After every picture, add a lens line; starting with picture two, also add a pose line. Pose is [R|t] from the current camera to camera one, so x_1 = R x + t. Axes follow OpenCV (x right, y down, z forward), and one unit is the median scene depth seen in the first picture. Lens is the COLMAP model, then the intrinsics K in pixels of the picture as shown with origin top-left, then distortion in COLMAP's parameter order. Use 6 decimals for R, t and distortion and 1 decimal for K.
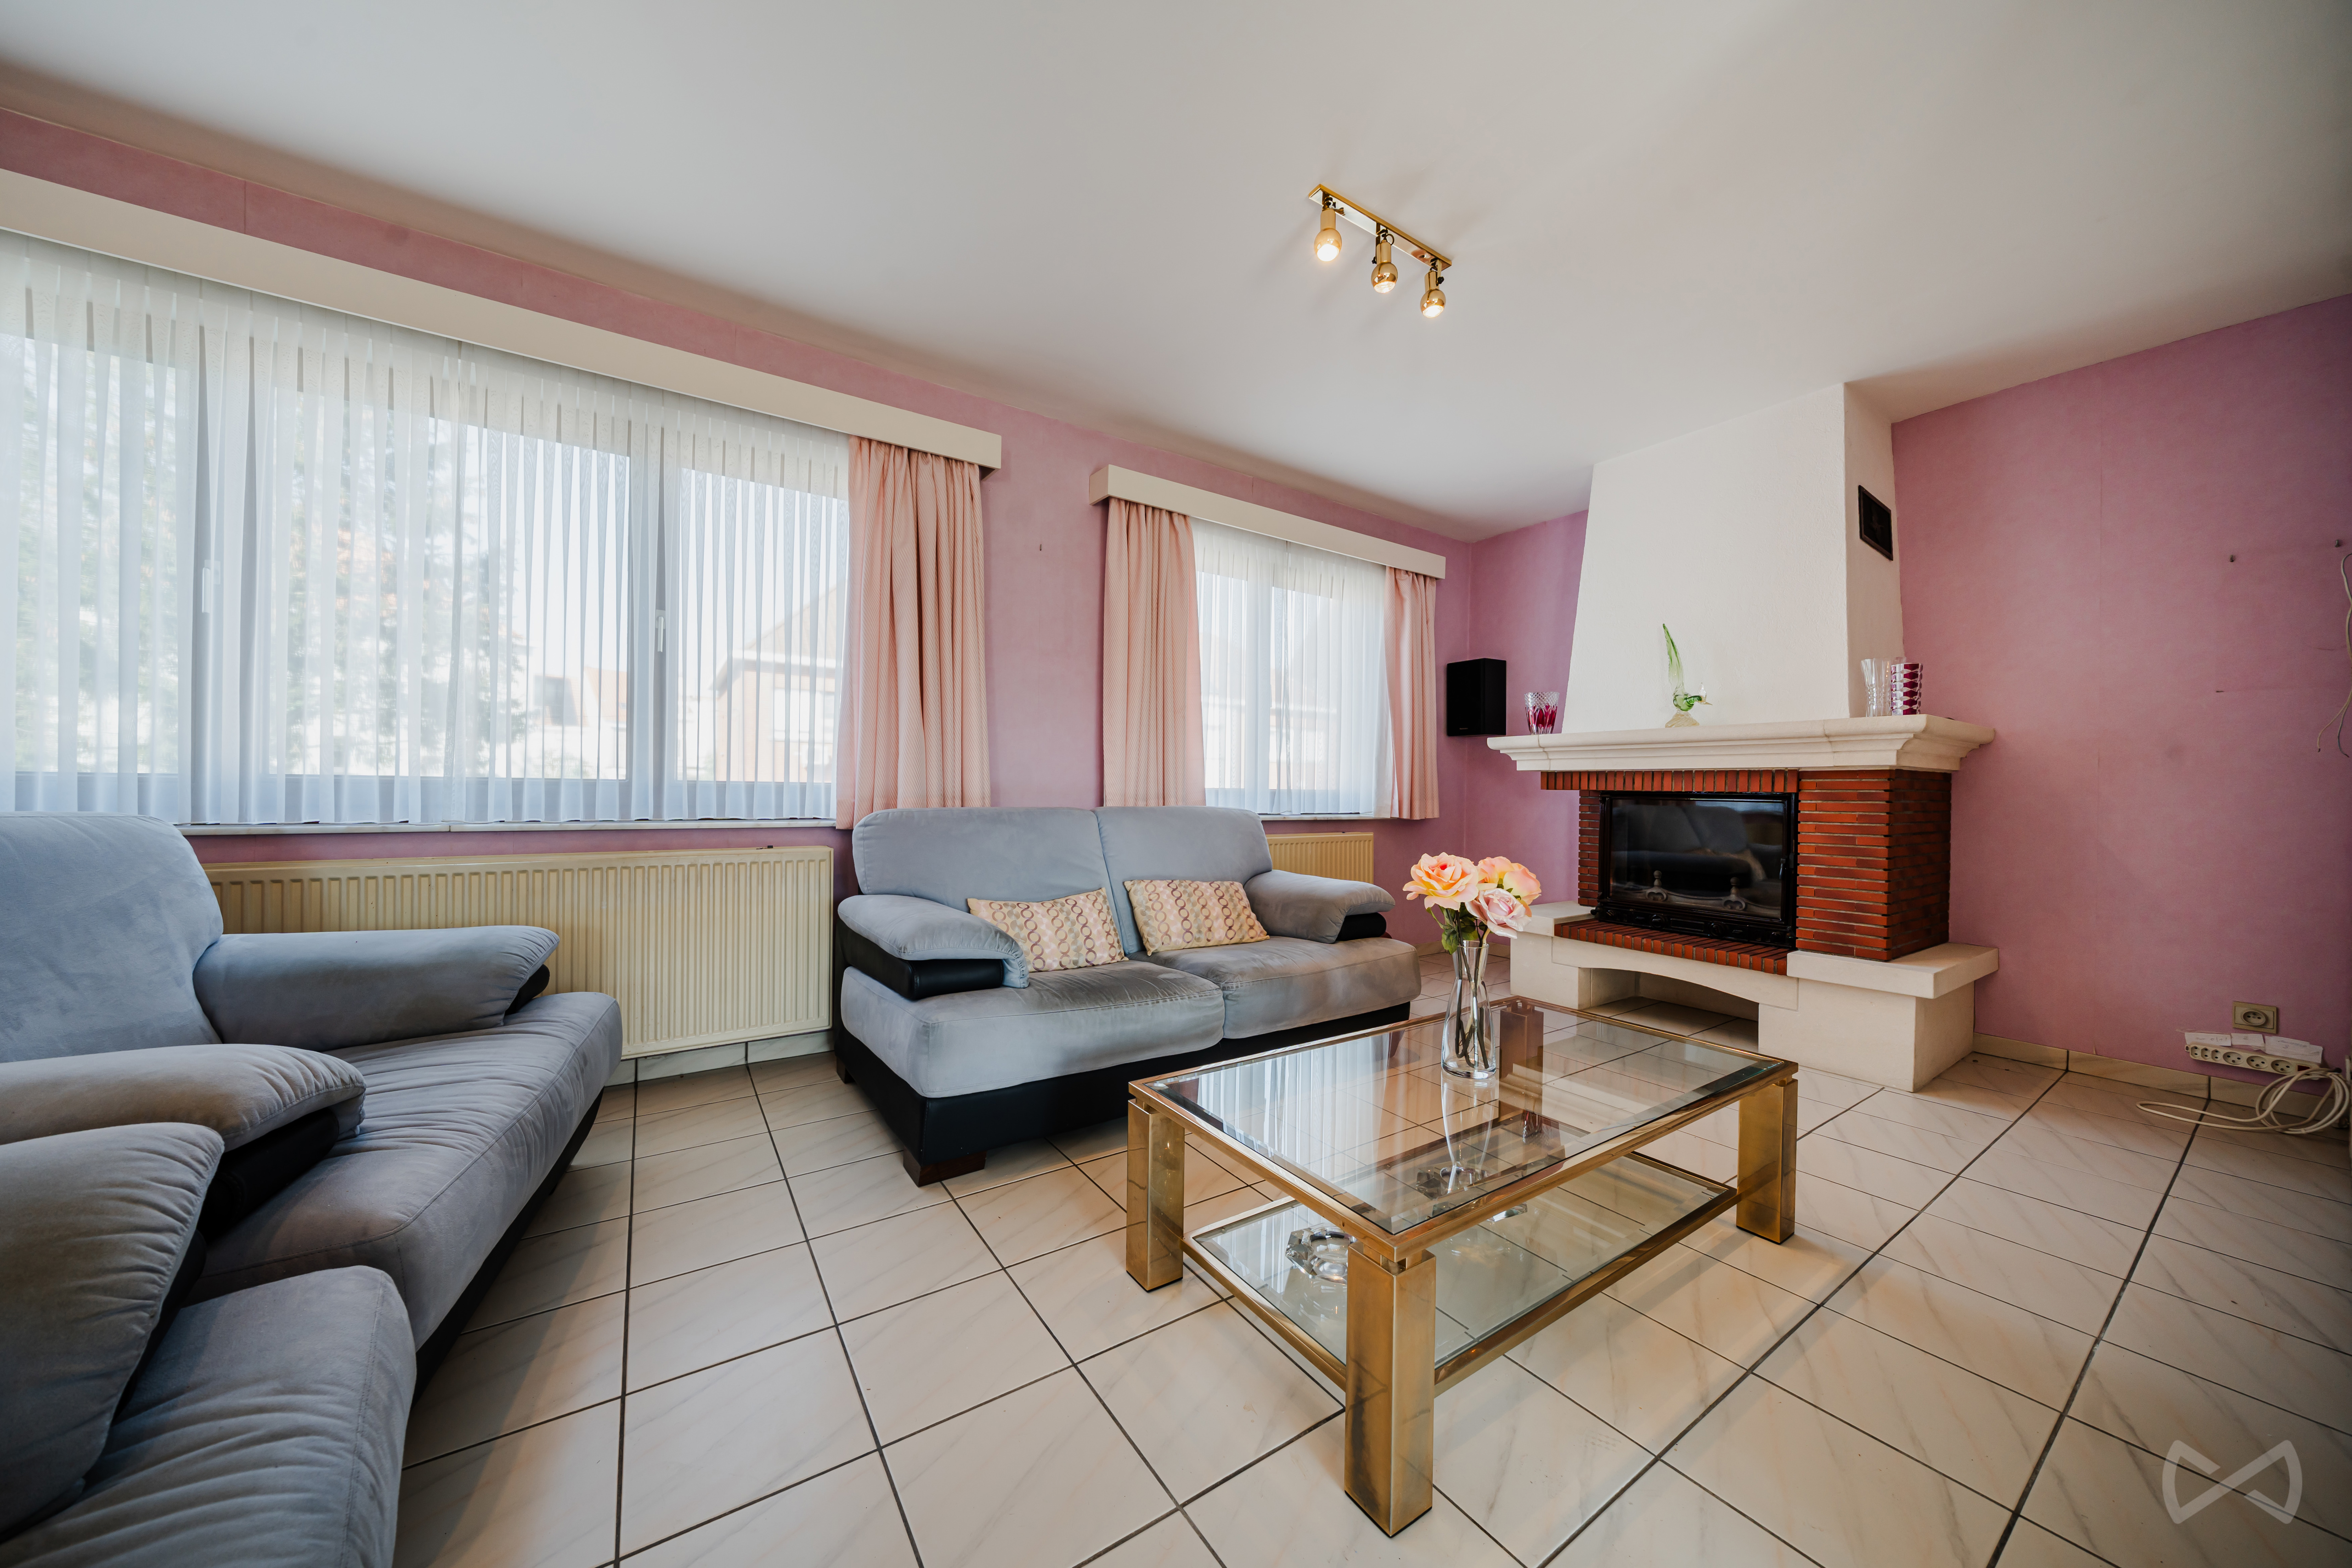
lens RADIAL K [[791.4, 0, 1171.7], [0, 791.4, 794.1], [0, 0, 1]] dist [0.000350, -0.000233]
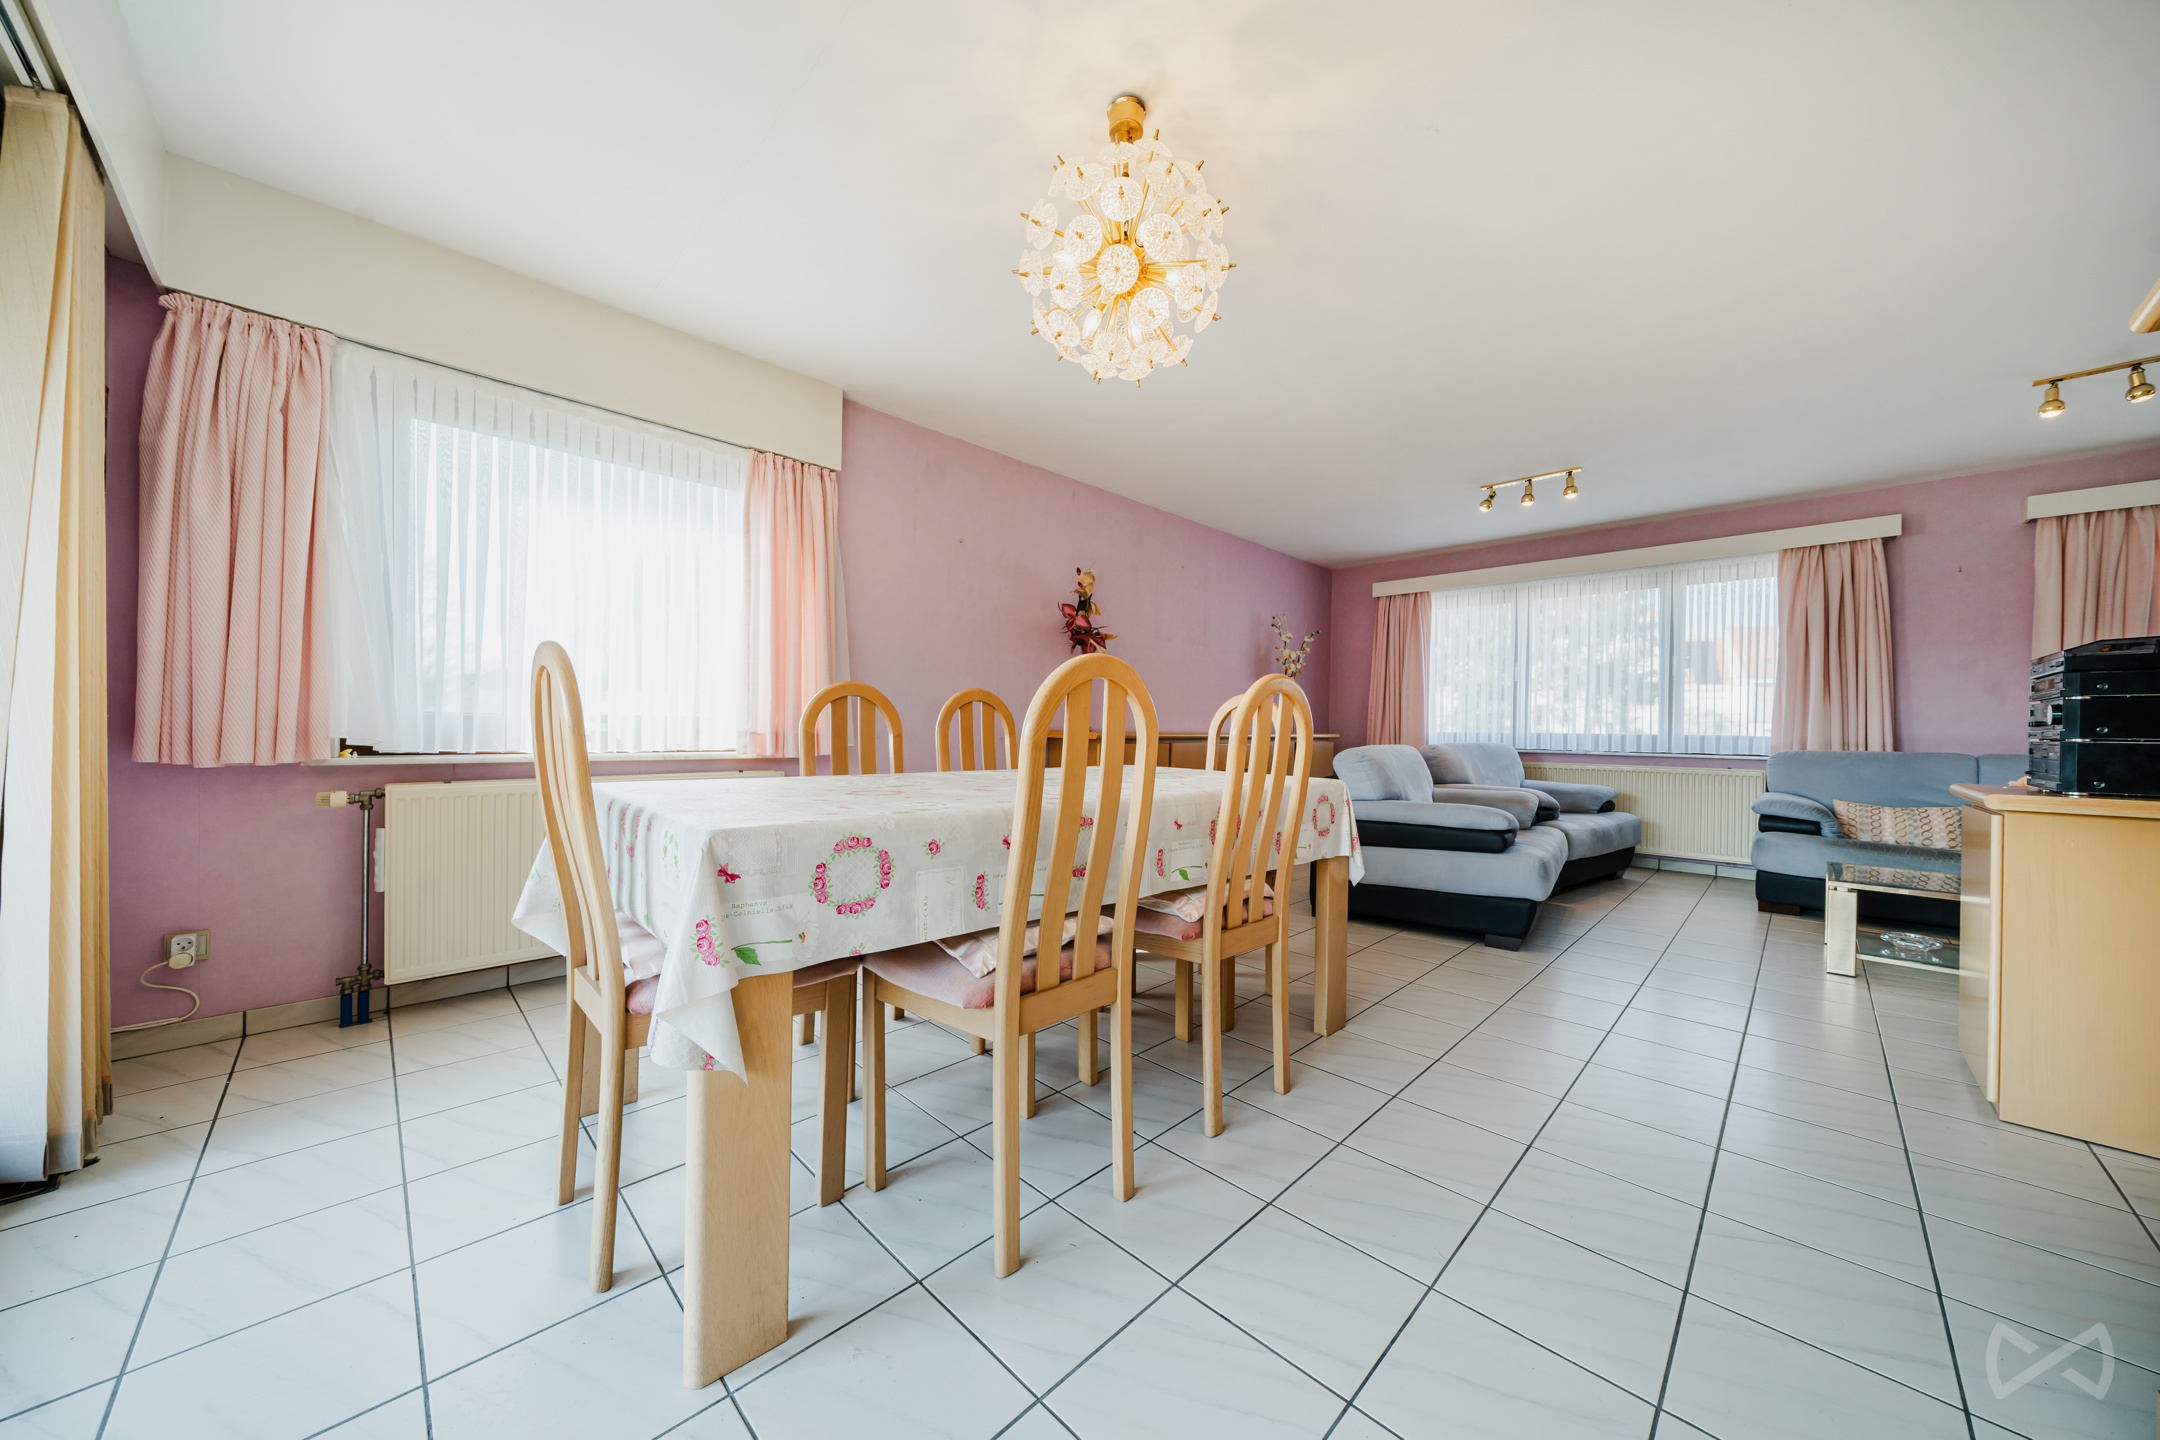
lens RADIAL K [[726.8, 0, 1074.3], [0, 726.8, 731.2], [0, 0, 1]] dist [0.000350, -0.000233]
pose [[0.189754, -0.004454, -0.981822, 1.023383], [-0.006566, 0.999962, -0.005806, -0.004266], [0.981810, 0.007548, 0.189717, -1.015425]]
